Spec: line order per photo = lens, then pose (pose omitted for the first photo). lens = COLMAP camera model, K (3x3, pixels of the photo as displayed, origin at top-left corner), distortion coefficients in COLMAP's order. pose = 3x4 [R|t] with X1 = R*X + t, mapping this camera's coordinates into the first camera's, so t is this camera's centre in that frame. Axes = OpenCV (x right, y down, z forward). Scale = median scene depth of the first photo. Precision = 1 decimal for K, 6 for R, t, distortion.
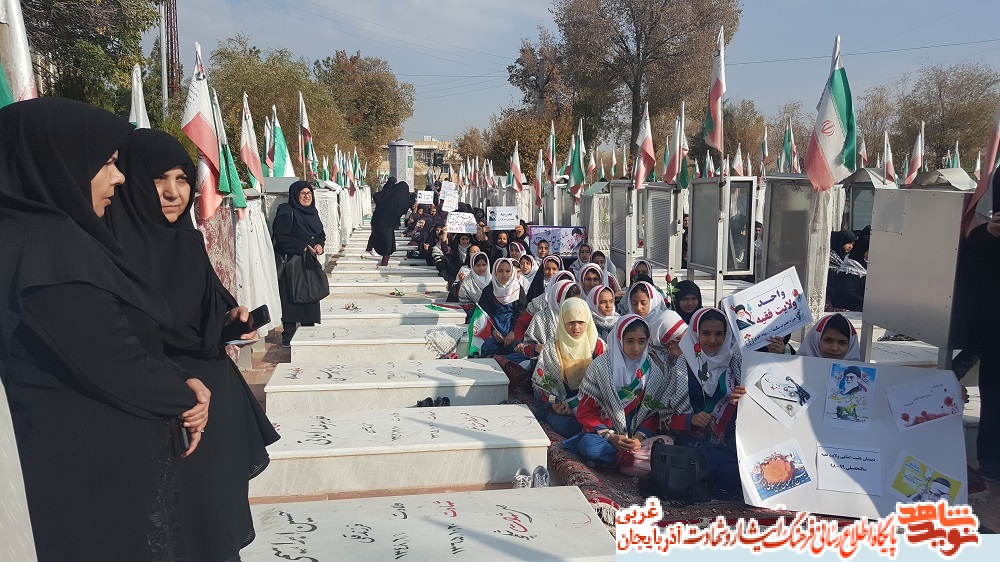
lens RADIAL K [[764.0, 0, 500.0], [0, 764.0, 281.0], [0, 0, 1]] dist [0.144206, -0.171773]
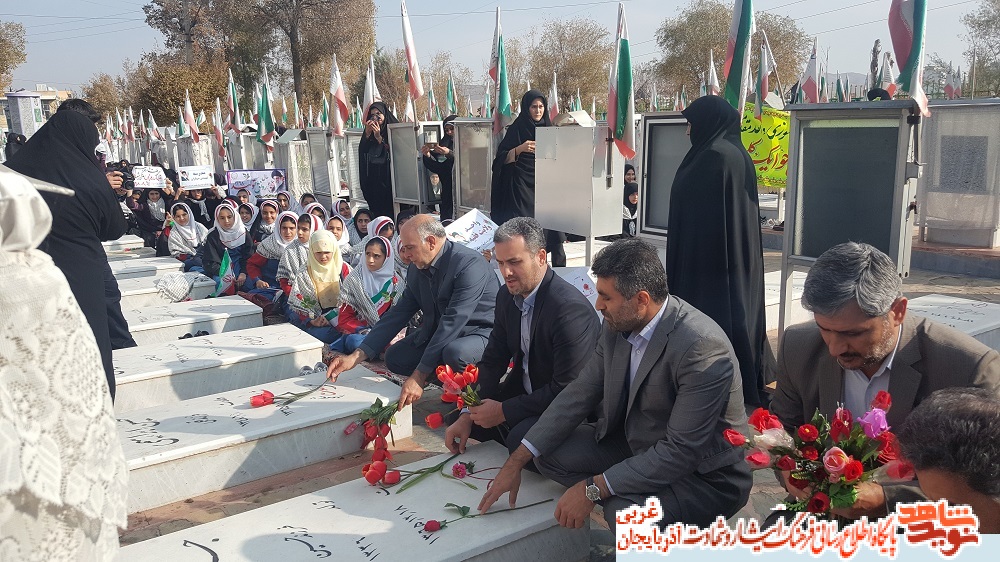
lens RADIAL K [[791.2, 0, 482.8], [0, 791.2, 269.9], [0, 0, 1]] dist [0.090823, -0.175244]
pose [[0.917695, -0.102115, 0.383938, -0.063047], [0.084452, 0.994457, 0.062636, 0.012929], [-0.388206, -0.025056, 0.921232, -0.091324]]
